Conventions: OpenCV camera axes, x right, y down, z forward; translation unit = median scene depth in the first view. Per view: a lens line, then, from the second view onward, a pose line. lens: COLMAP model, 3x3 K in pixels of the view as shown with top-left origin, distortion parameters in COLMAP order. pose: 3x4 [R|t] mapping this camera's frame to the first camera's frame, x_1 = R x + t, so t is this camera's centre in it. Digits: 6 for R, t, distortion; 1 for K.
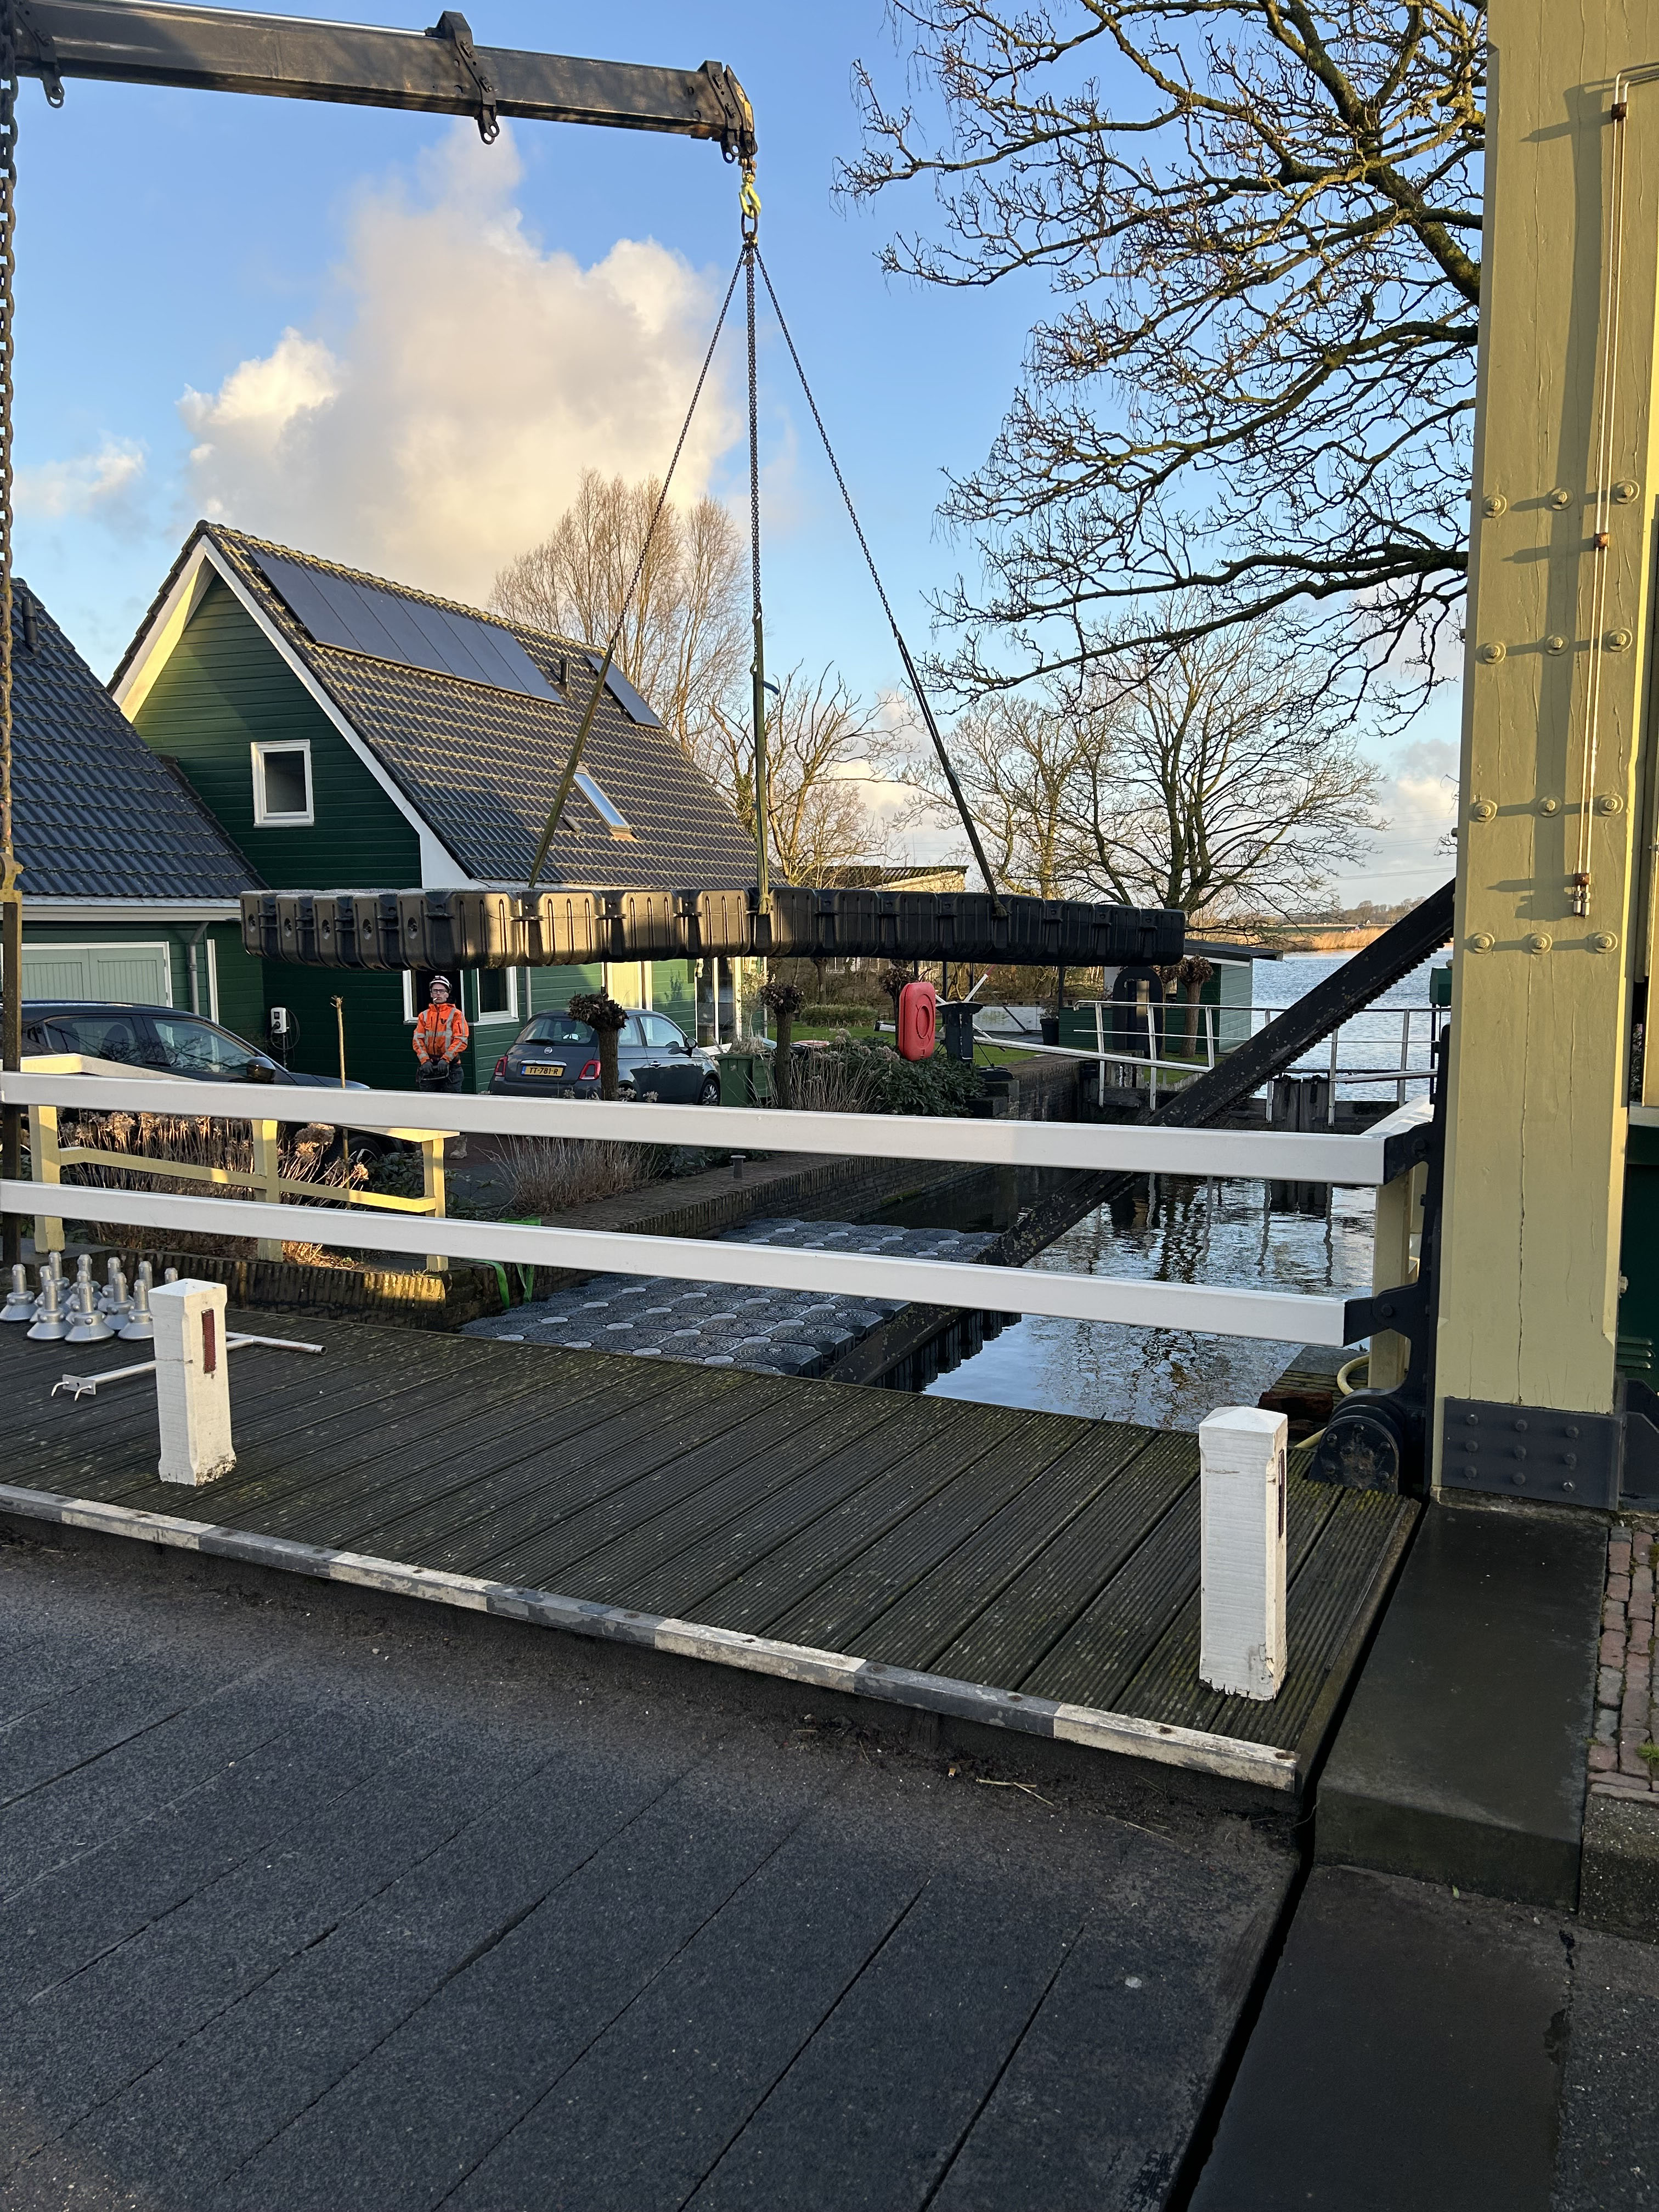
lens RADIAL K [[1665.2, 0, 834.9], [0, 1665.2, 1119.6], [0, 0, 1]] dist [0.045674, -0.000722]
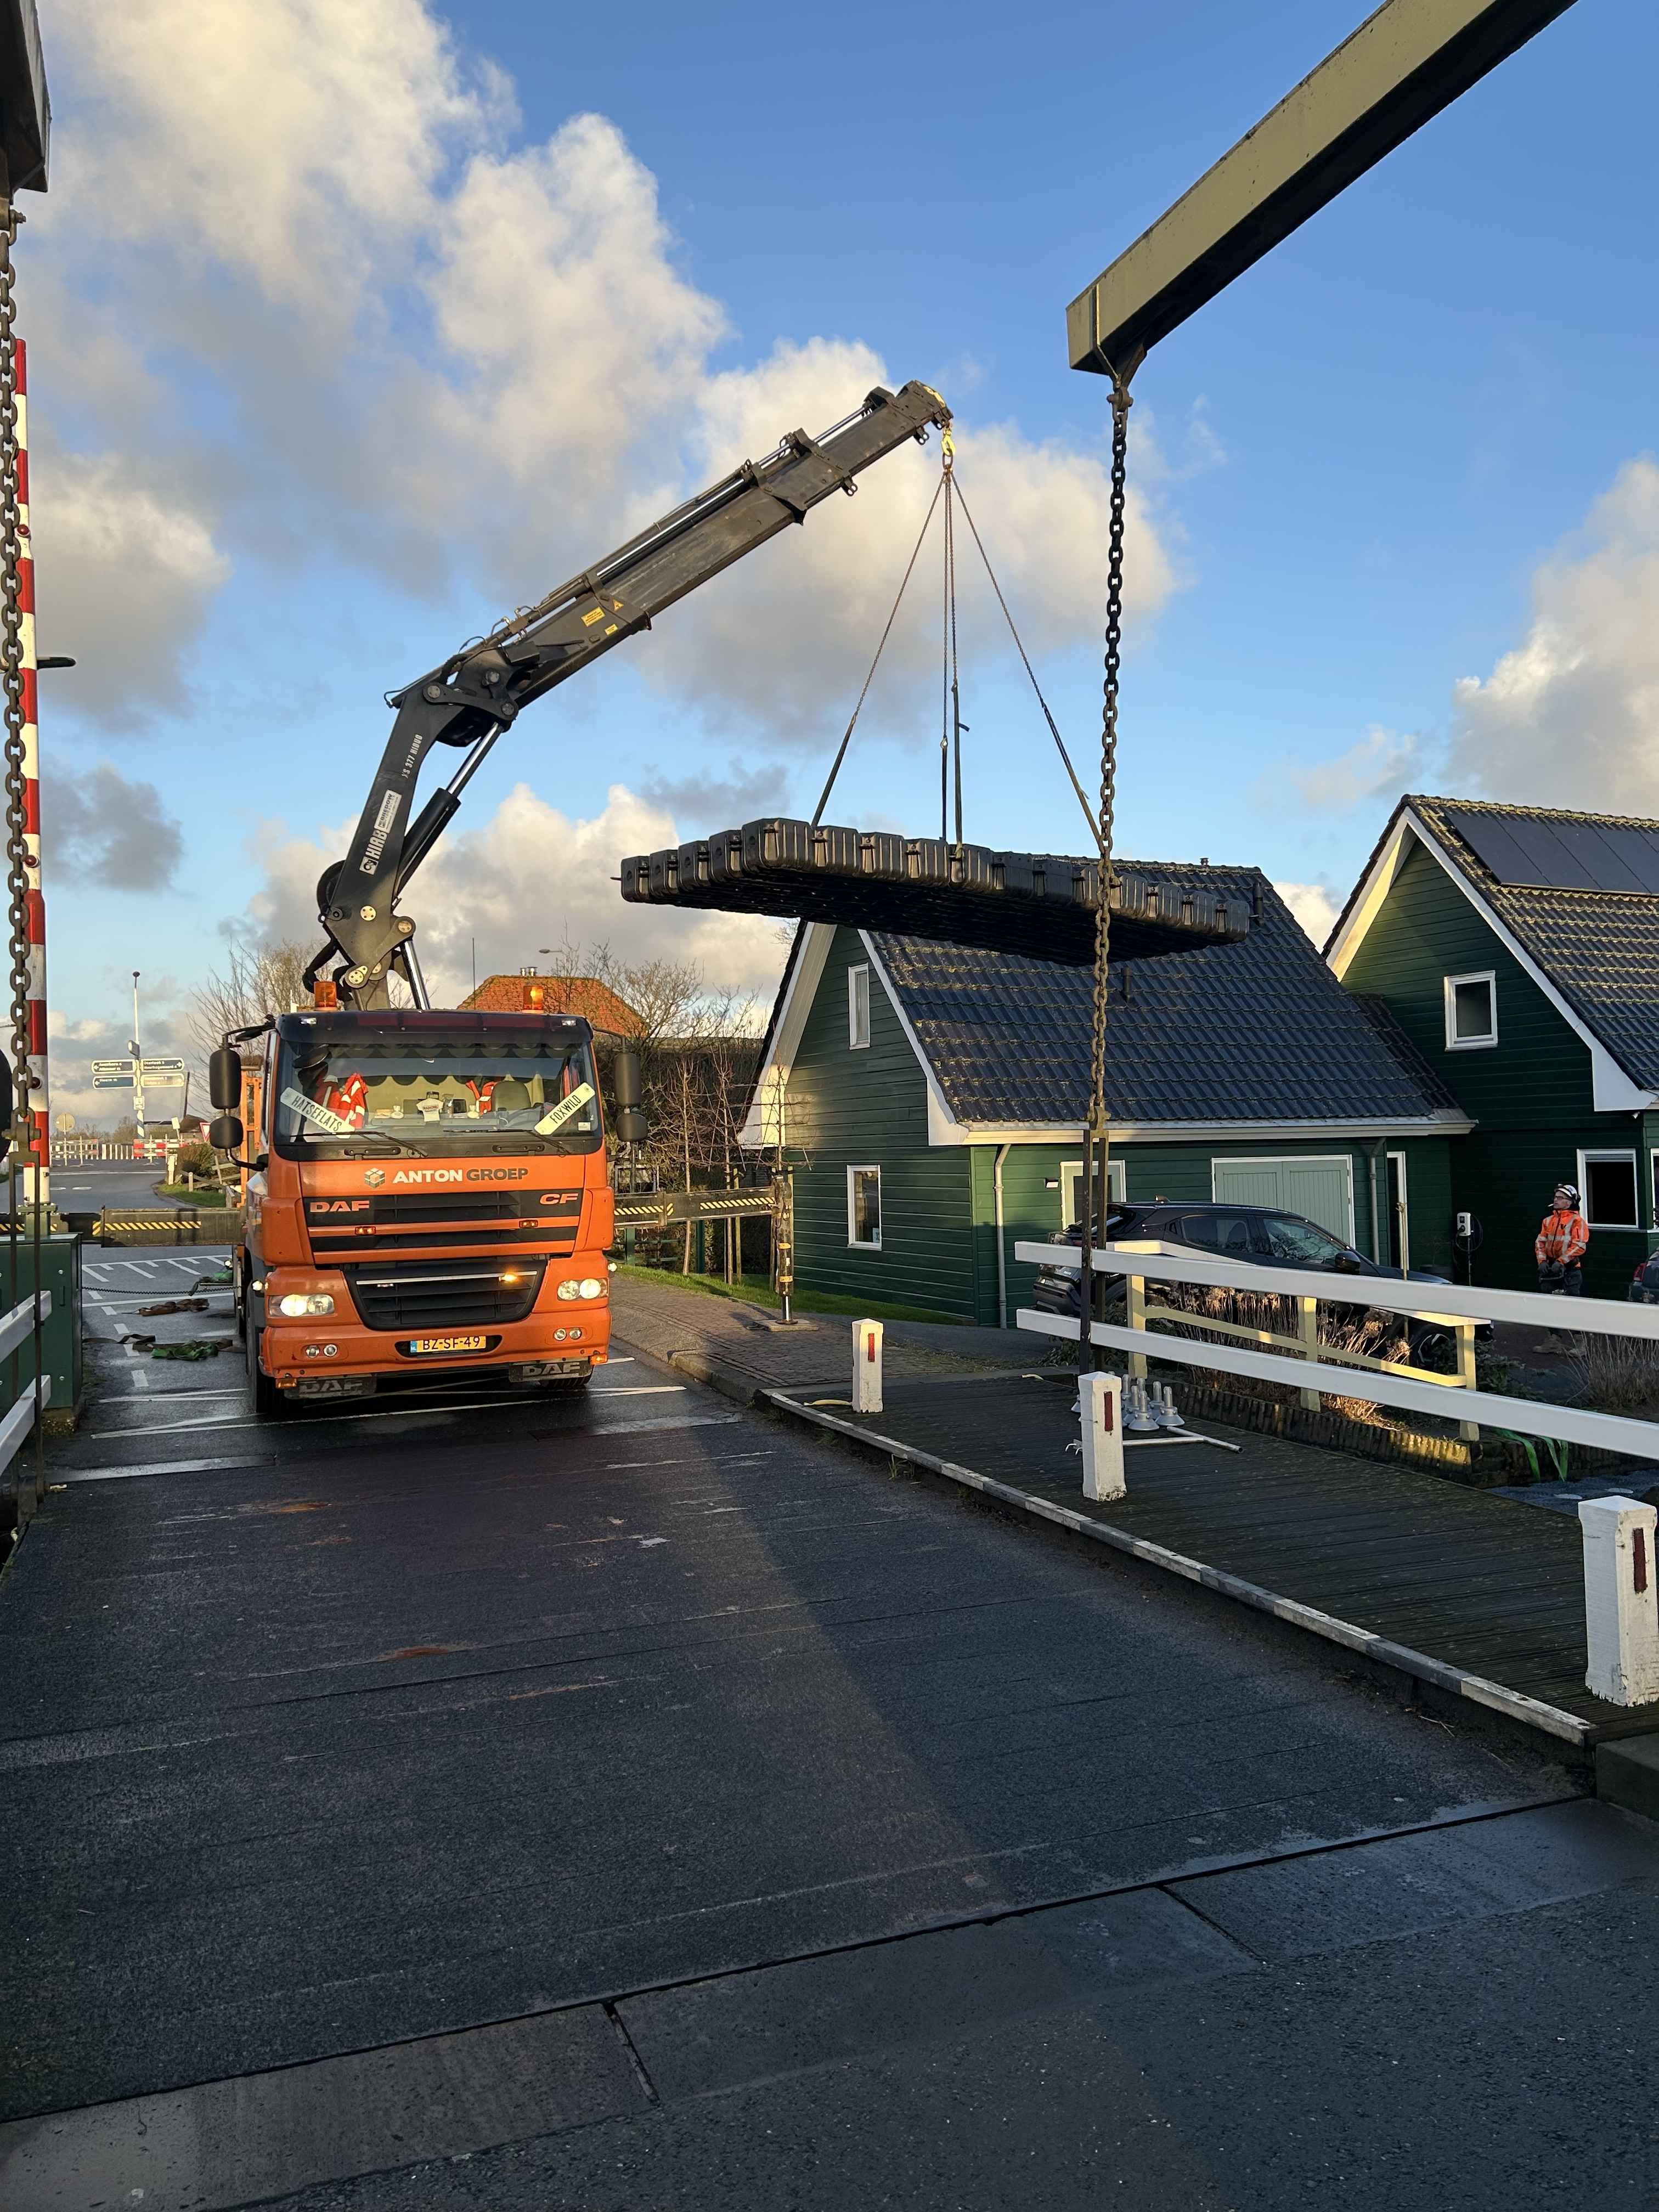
lens RADIAL K [[1665.2, 0, 834.9], [0, 1665.2, 1119.6], [0, 0, 1]] dist [0.045674, -0.000722]
pose [[0.734022, -0.020640, -0.678812, 0.233016], [-0.062360, 0.993267, -0.097633, 0.010912], [0.676256, 0.113995, 0.727793, -0.169664]]
